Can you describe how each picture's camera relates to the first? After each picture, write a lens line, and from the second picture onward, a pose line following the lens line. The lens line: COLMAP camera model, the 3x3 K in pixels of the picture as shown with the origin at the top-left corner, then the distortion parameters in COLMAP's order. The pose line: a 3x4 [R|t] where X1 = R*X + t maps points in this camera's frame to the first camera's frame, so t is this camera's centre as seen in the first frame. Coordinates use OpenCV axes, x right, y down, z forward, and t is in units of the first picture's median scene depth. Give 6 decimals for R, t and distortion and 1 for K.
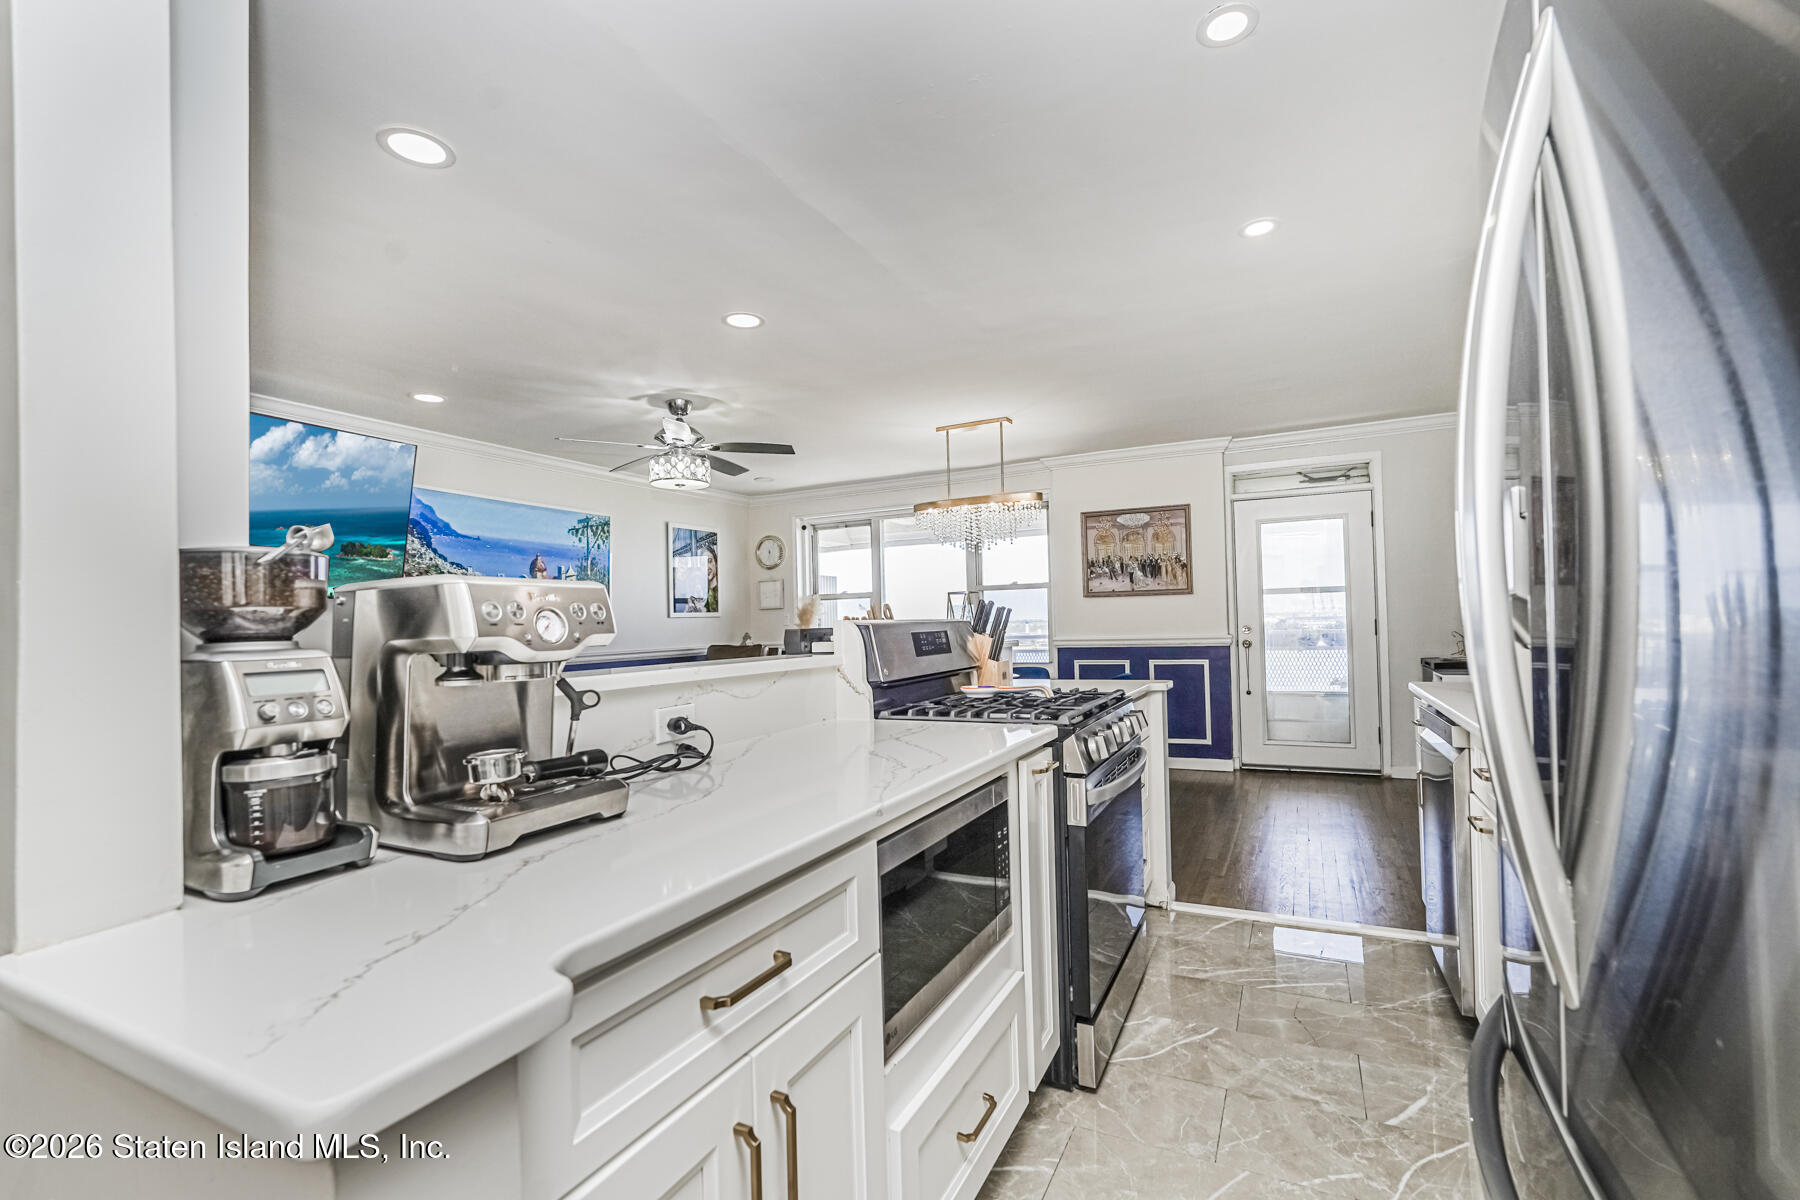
lens RADIAL K [[795.1, 0, 901.0], [0, 795.1, 606.8], [0, 0, 1]] dist [-0.014879, 0.009457]
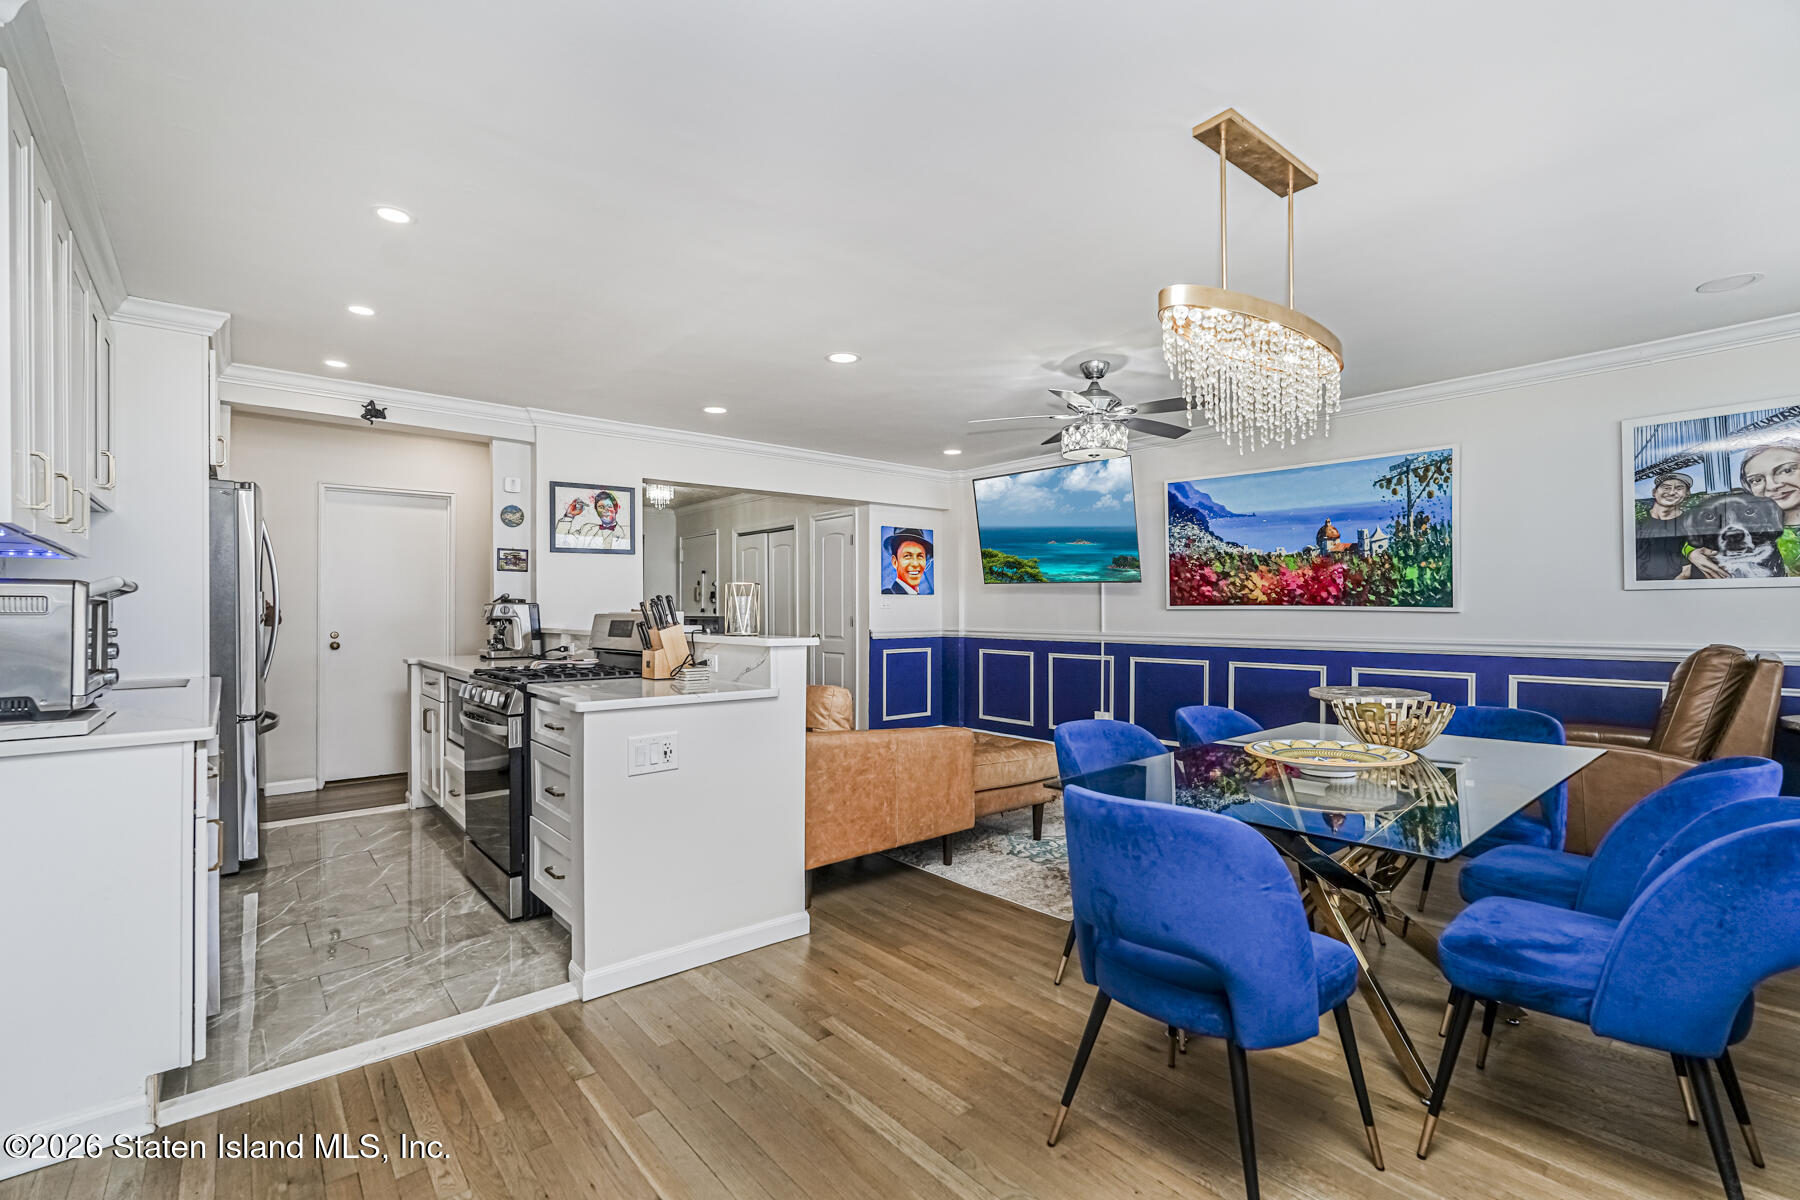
lens RADIAL K [[795.4, 0, 900.8], [0, 795.4, 605.2], [0, 0, 1]] dist [-0.015171, 0.009269]
pose [[-0.383575, 0.022737, -0.923230, 0.496775], [0.032875, 0.999399, 0.010955, 0.001701], [0.922925, -0.026149, -0.384092, 0.857969]]
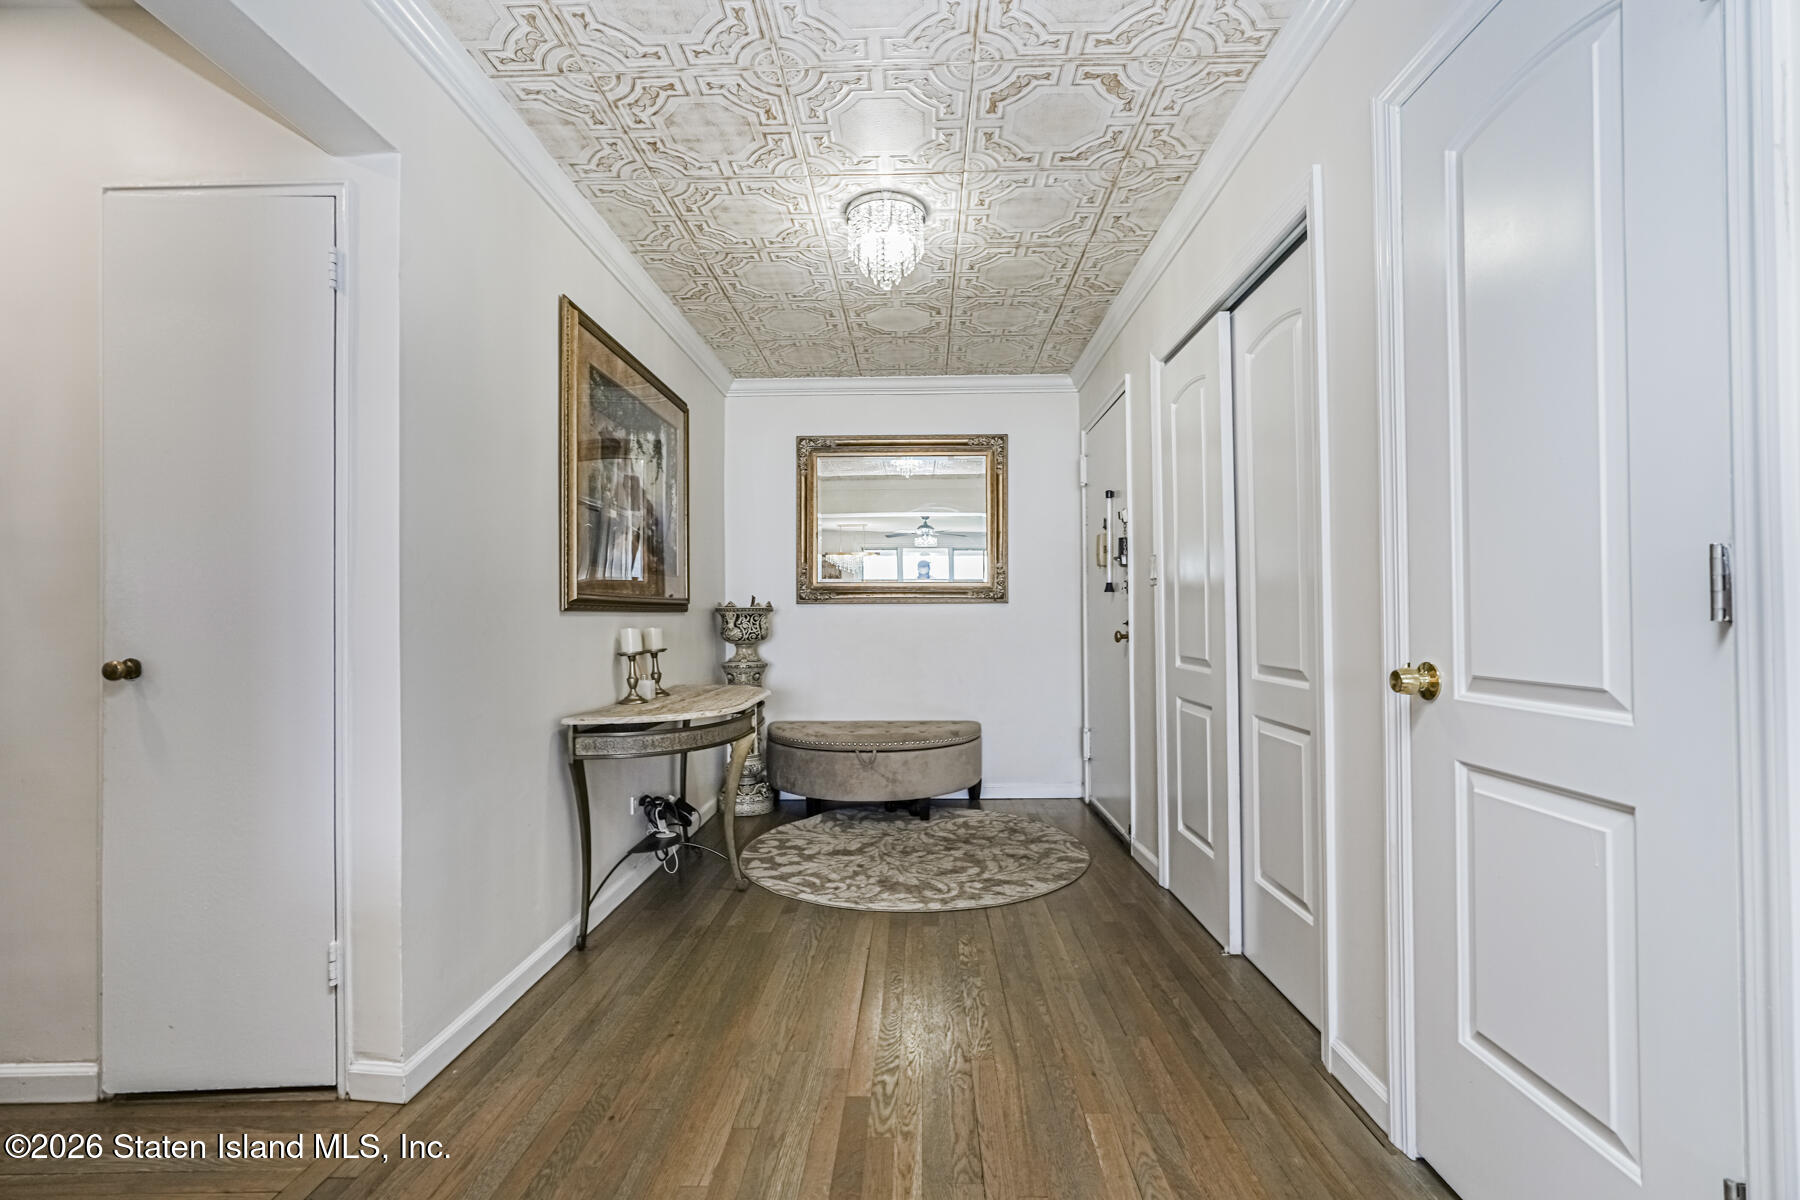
lens RADIAL K [[795.1, 0, 901.0], [0, 795.1, 606.8], [0, 0, 1]] dist [-0.014879, 0.009457]
pose [[-0.900865, 0.031633, -0.432945, -0.373300], [0.045754, 0.998705, -0.022234, 0.037228], [0.431681, -0.039839, -0.901146, 0.396764]]
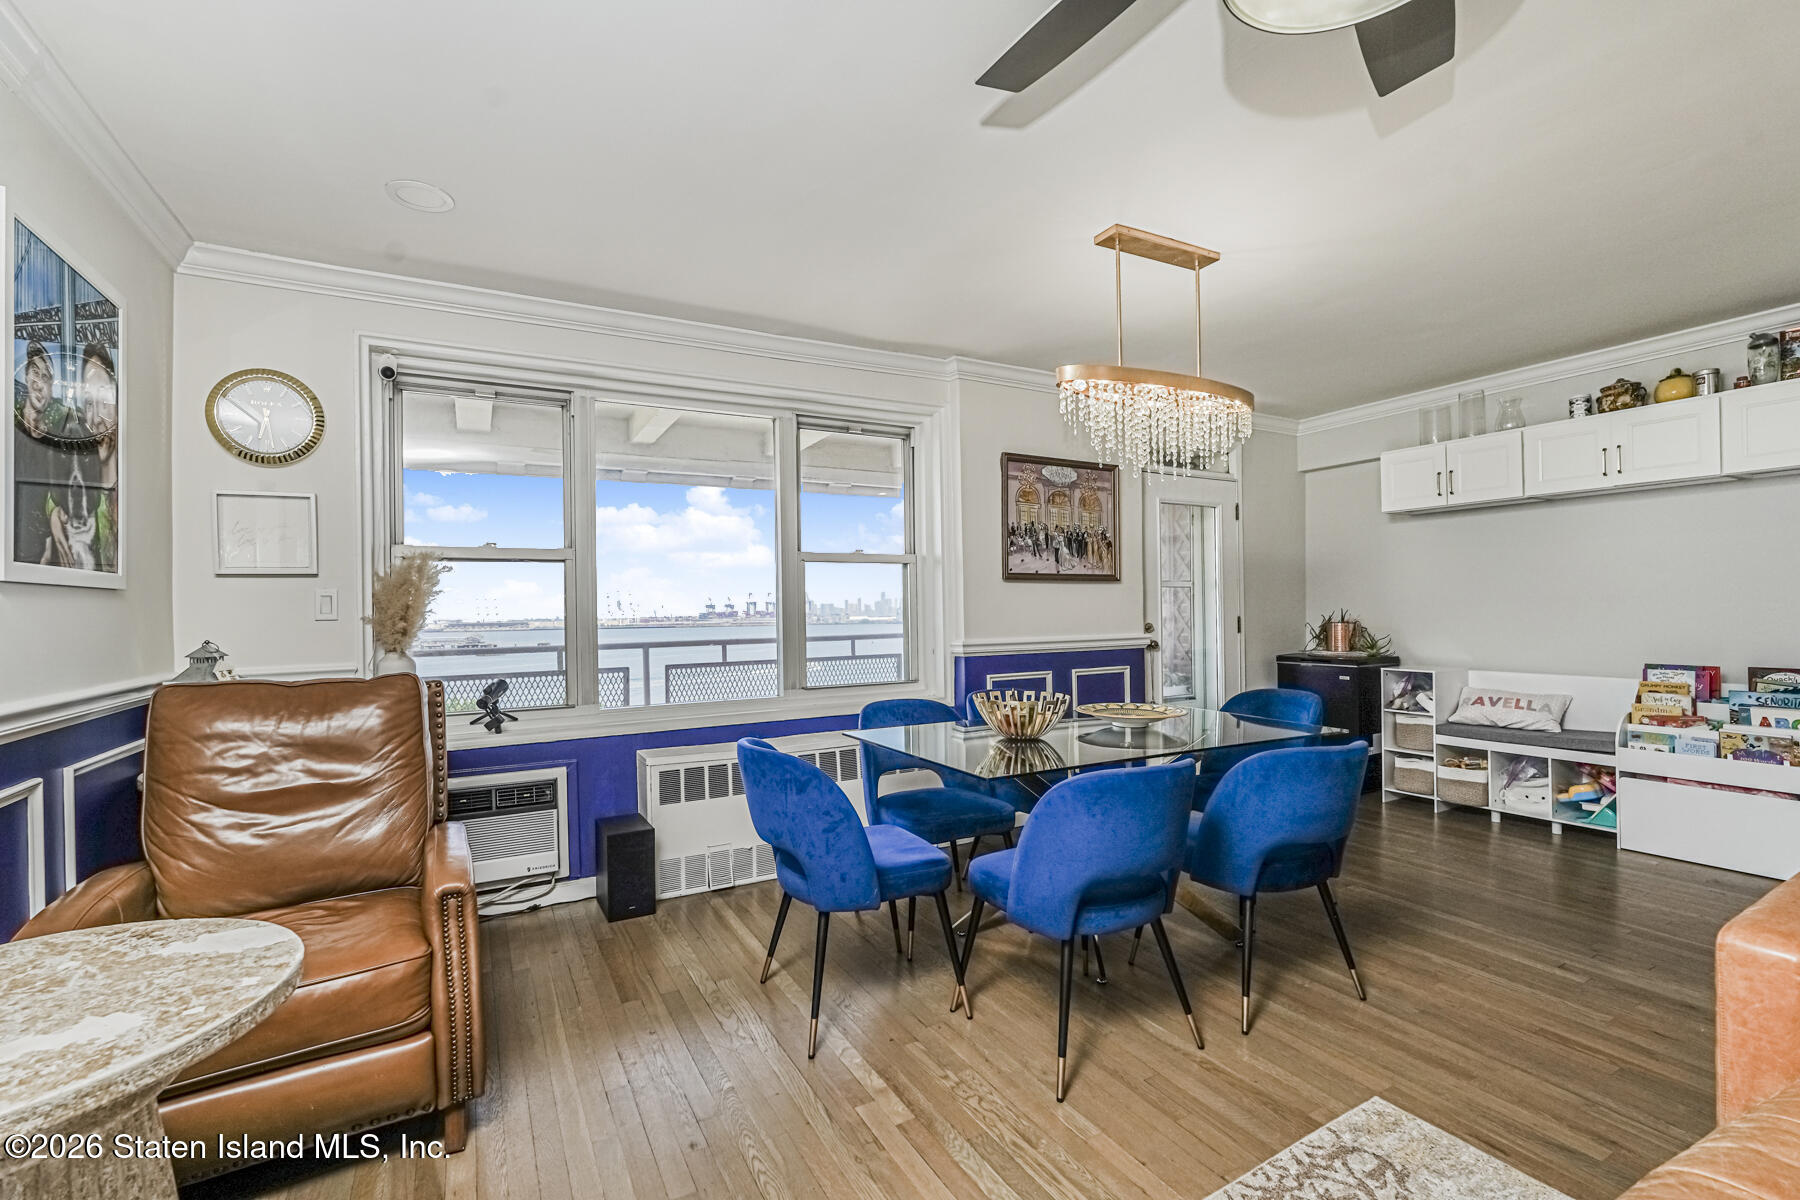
lens RADIAL K [[795.4, 0, 900.8], [0, 795.4, 605.2], [0, 0, 1]] dist [-0.015171, 0.009269]
pose [[0.558212, 0.023865, 0.829355, -0.391560], [-0.018163, 0.999698, -0.016542, 0.023231], [-0.829500, -0.005830, 0.558477, 0.737777]]
